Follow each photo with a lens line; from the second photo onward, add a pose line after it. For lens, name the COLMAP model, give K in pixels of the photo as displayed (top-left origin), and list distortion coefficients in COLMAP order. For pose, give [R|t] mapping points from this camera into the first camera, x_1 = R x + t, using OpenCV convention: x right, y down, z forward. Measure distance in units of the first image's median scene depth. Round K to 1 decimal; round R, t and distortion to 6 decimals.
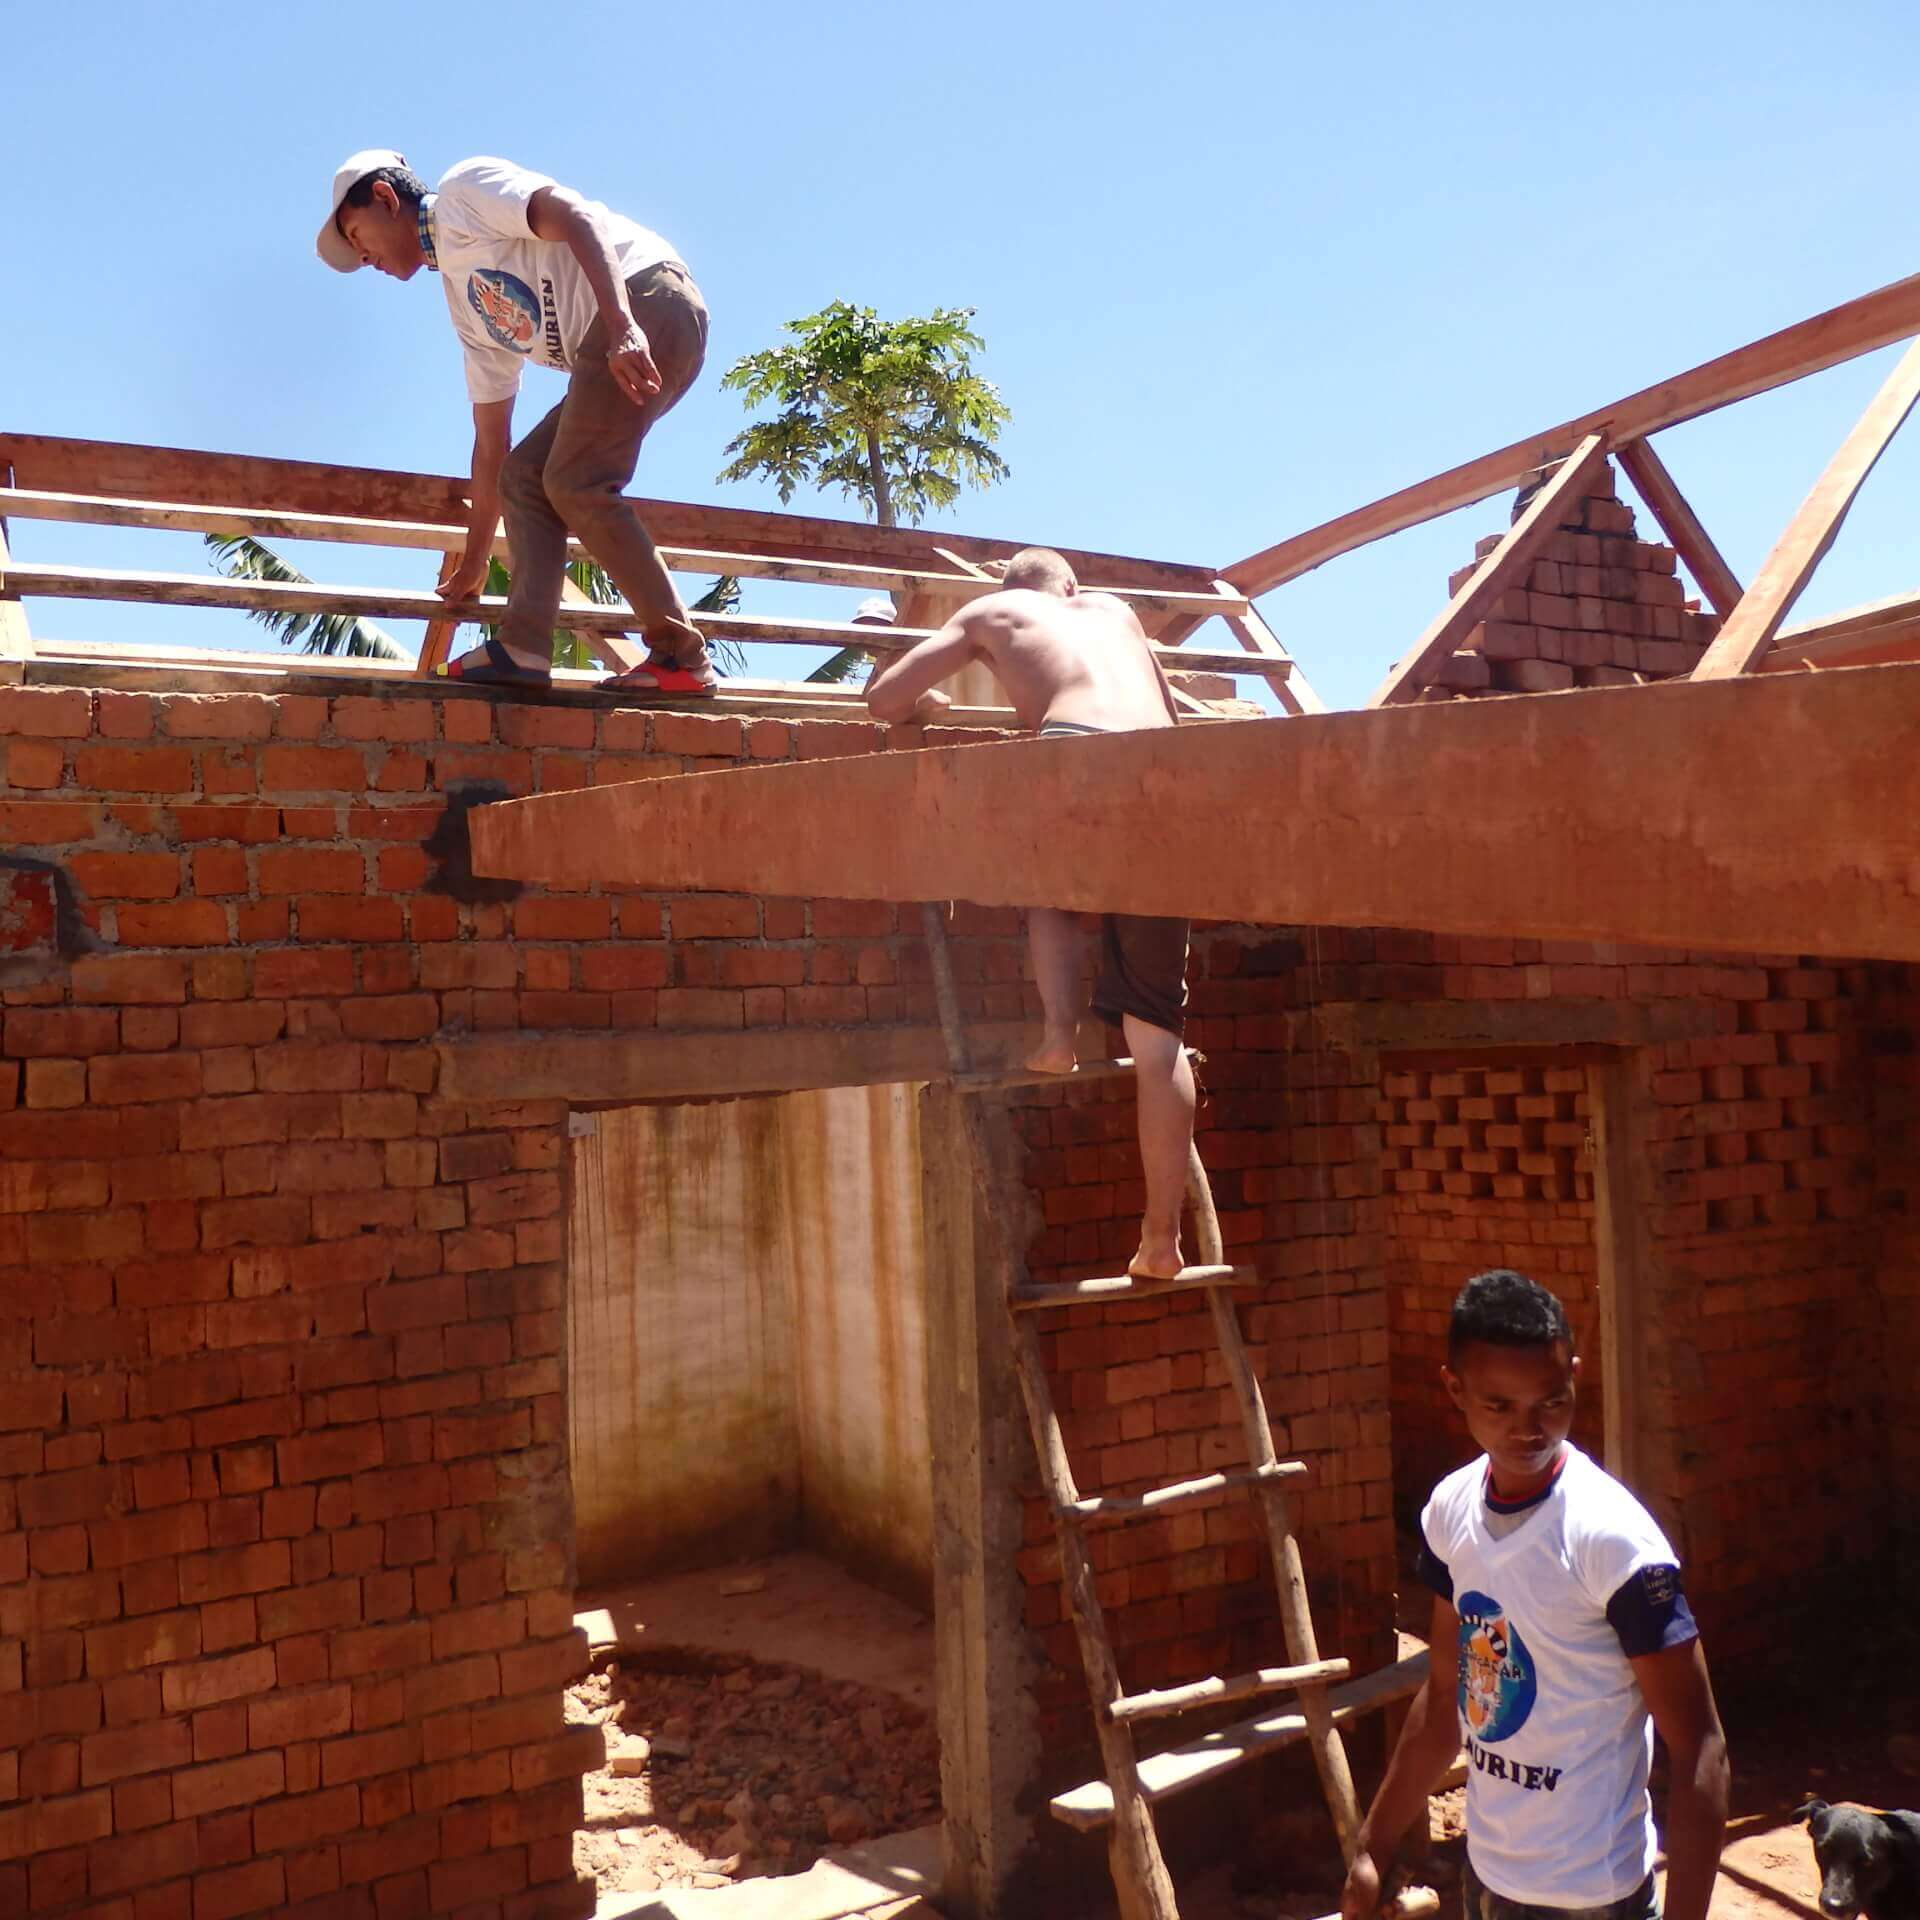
lens RADIAL K [[1889.0, 0, 972.0], [0, 1889.0, 980.0], [0, 0, 1]] dist [0.019468, 0.000000]
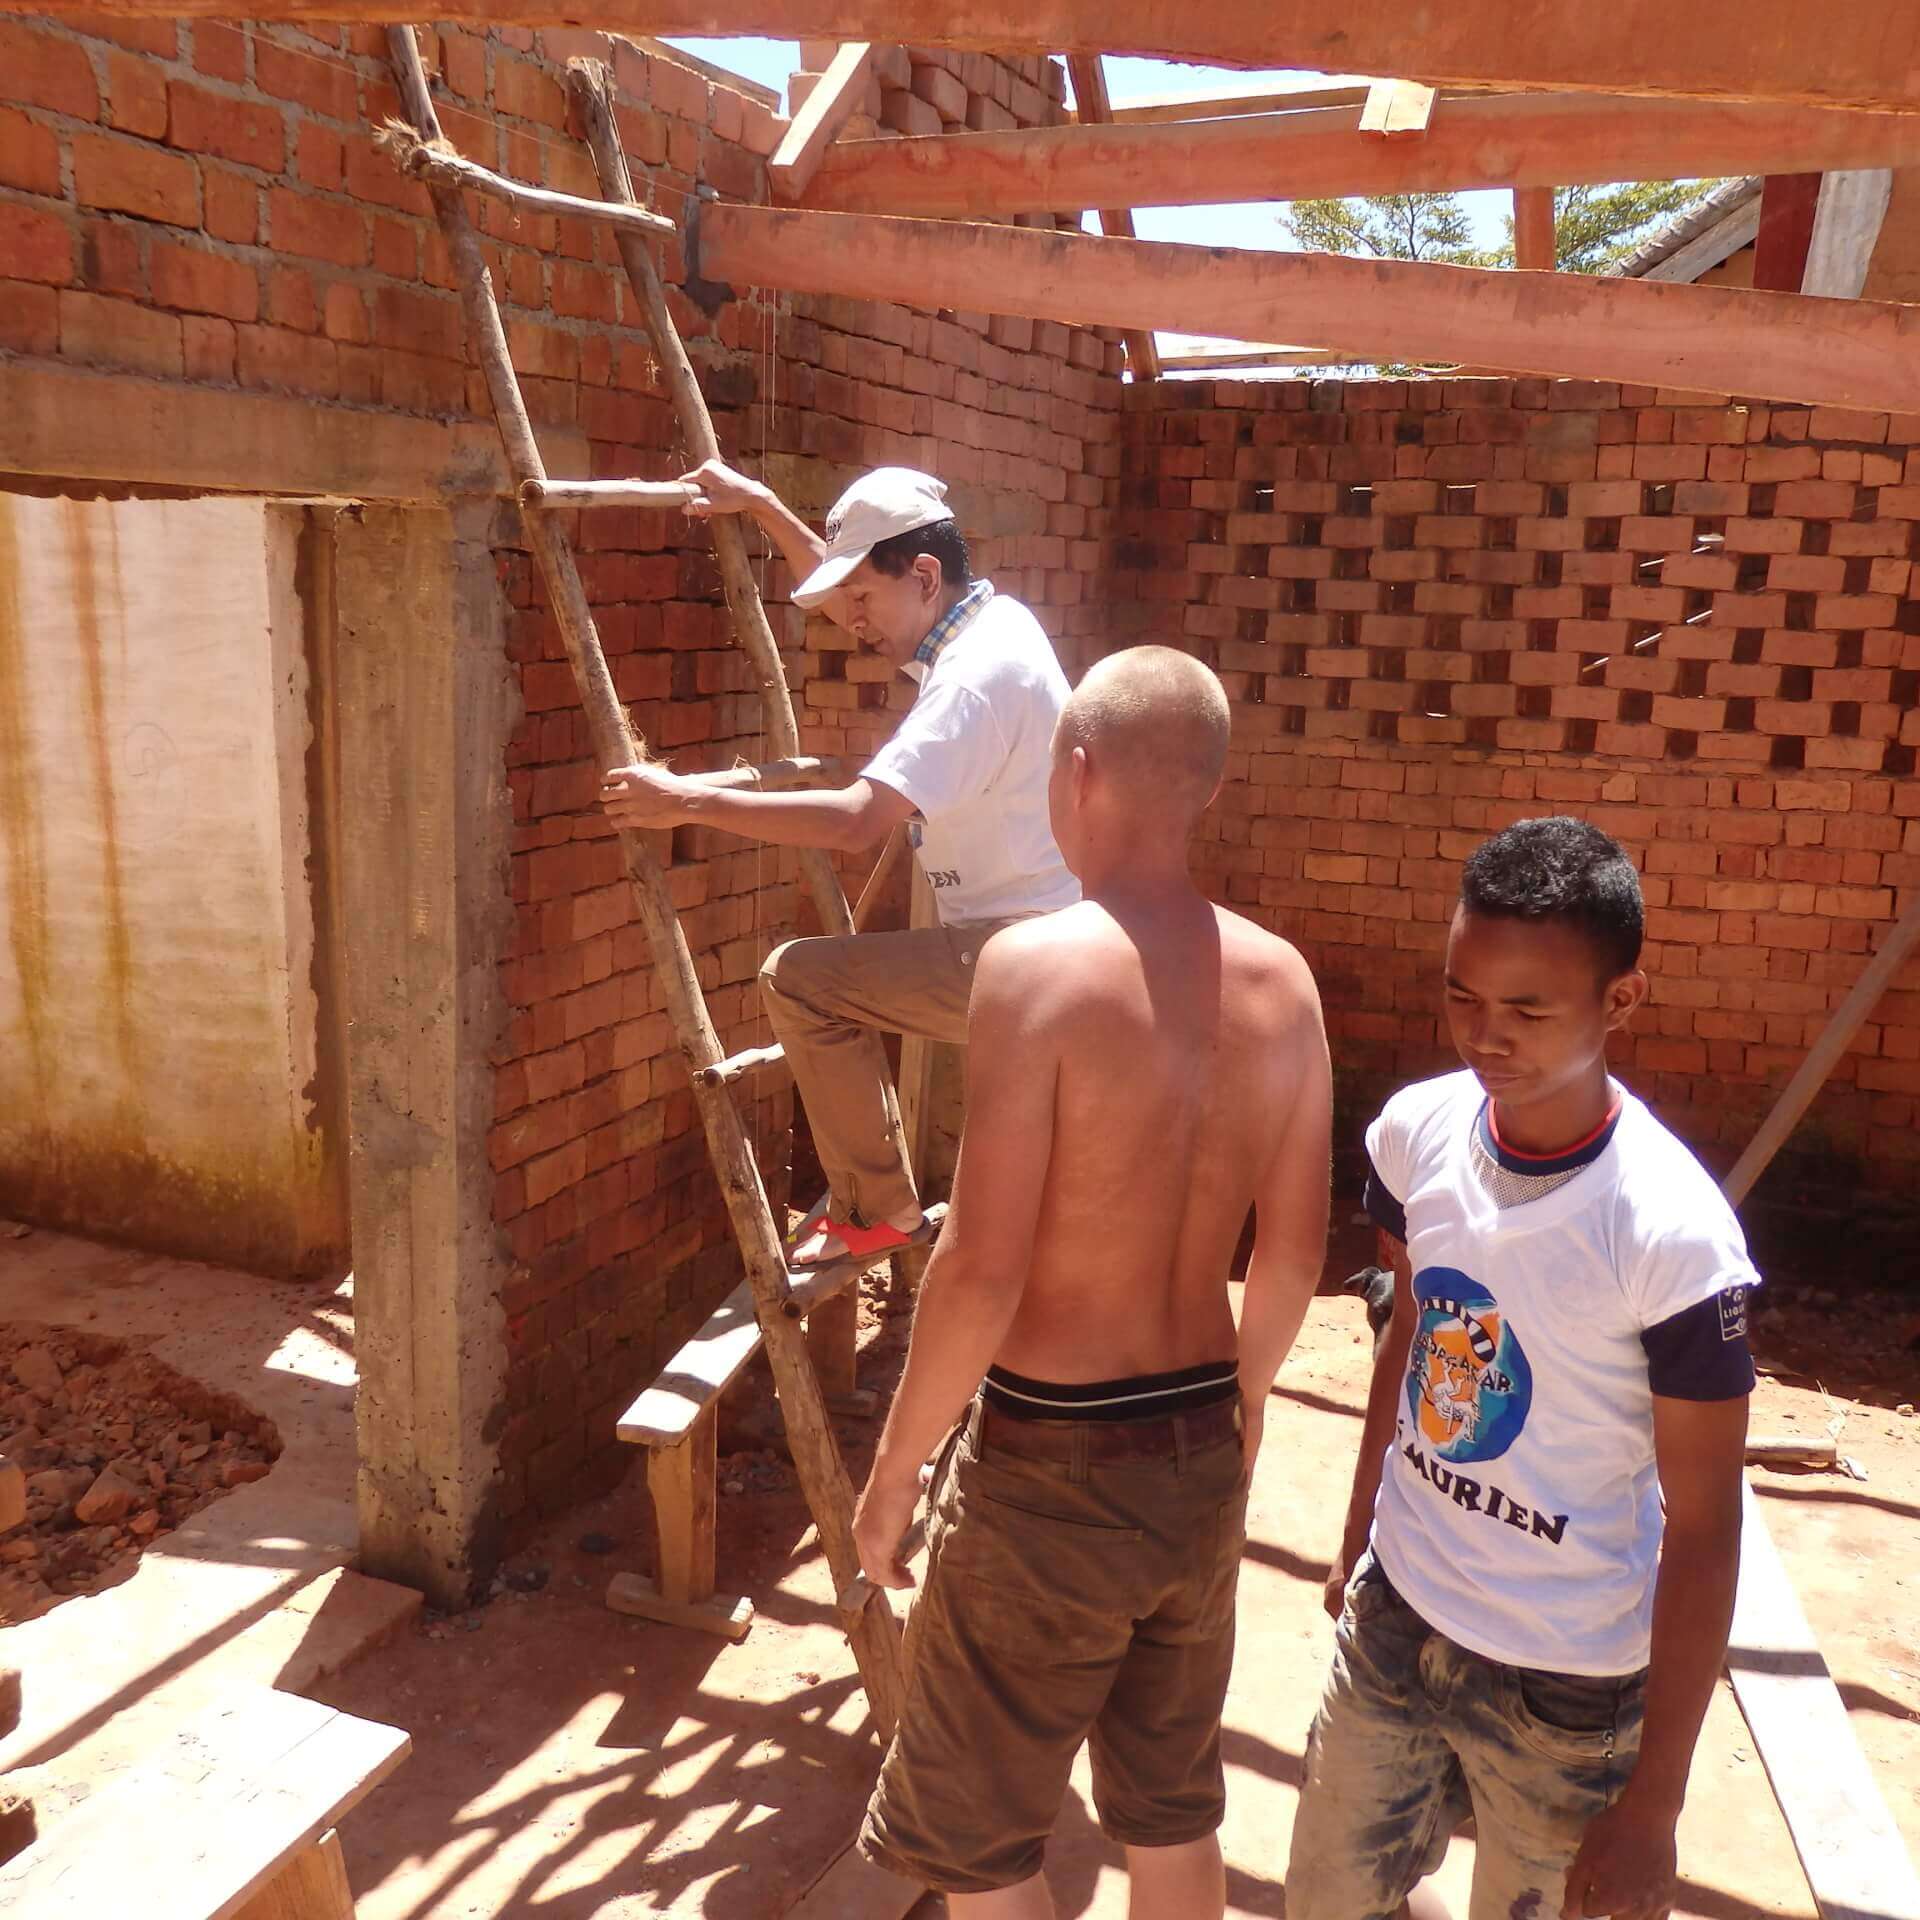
lens RADIAL K [[1889.0, 0, 978.4], [0, 1889.0, 949.0], [0, 0, 1]] dist [0.019468, 0.000000]
pose [[0.789076, -0.052631, 0.612037, -0.258229], [-0.089872, 0.975712, 0.199773, 0.050604], [-0.607686, -0.212641, 0.765181, 0.271055]]
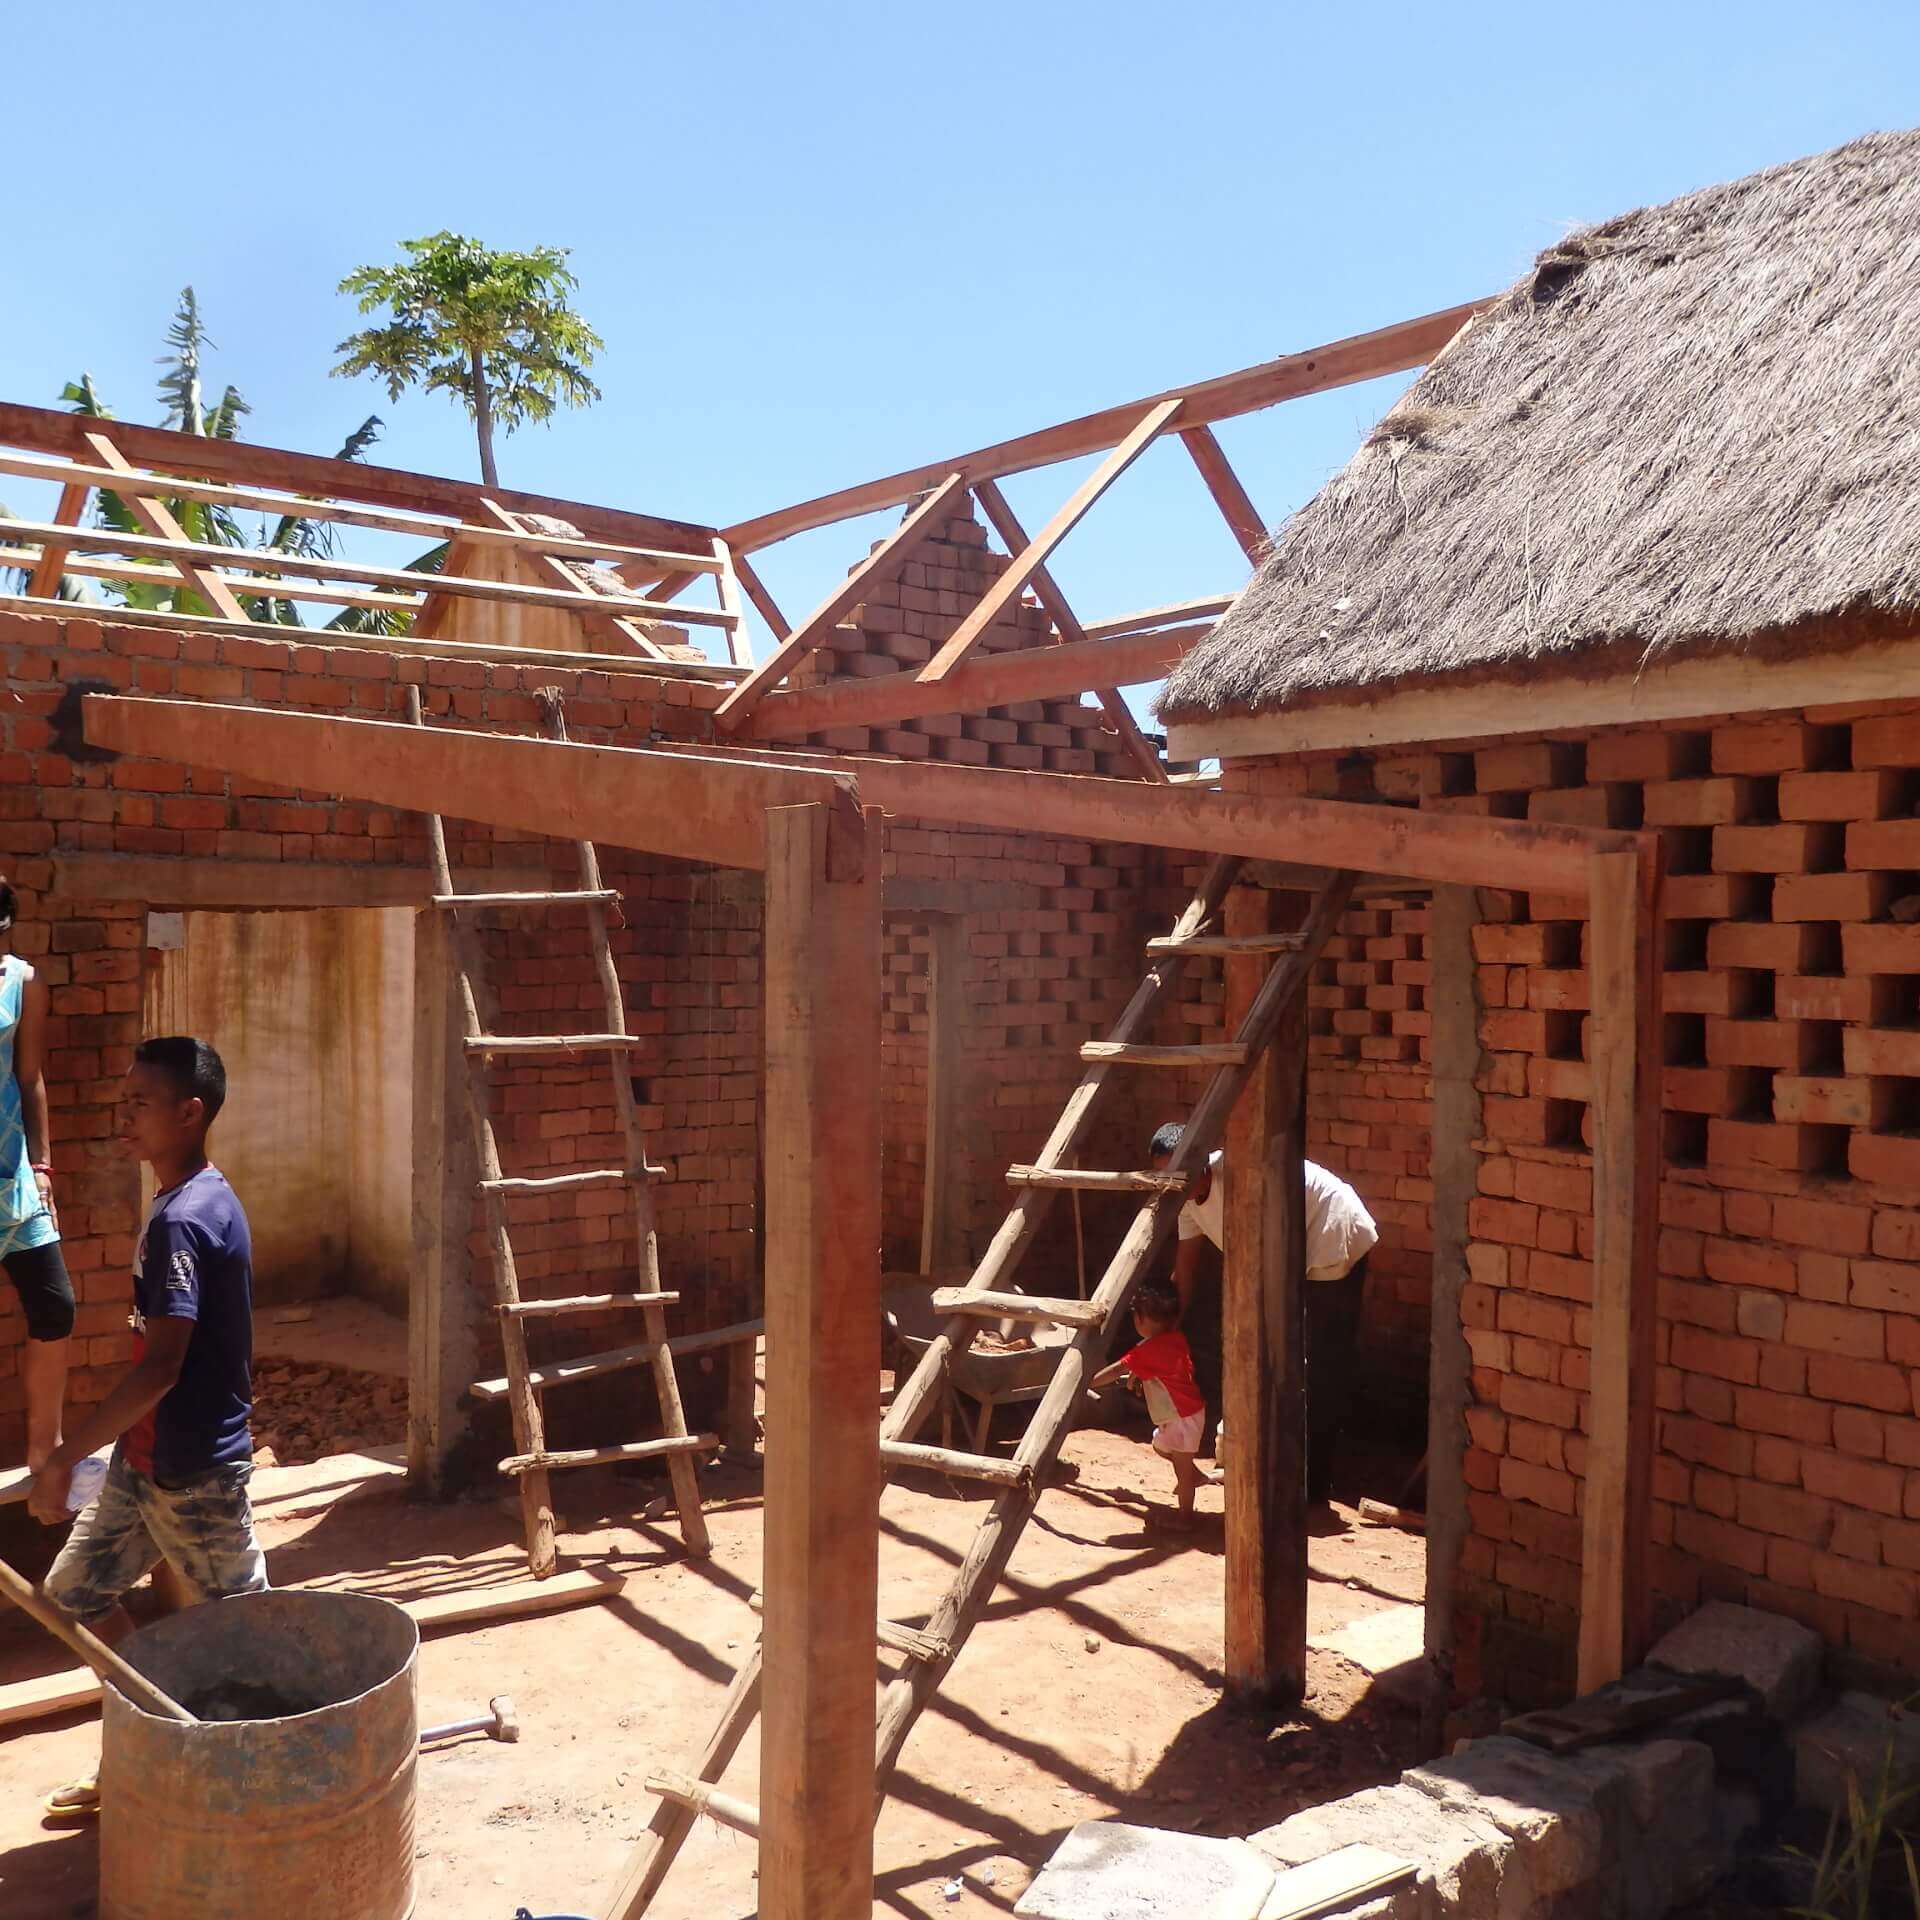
lens RADIAL K [[1889.0, 0, 954.1], [0, 1889.0, 947.6], [0, 0, 1]] dist [0.019468, 0.000000]
pose [[0.982869, 0.049851, 0.177434, 0.109632], [-0.058406, 0.997352, 0.043323, -0.000986], [-0.174805, -0.052945, 0.983179, -0.429592]]
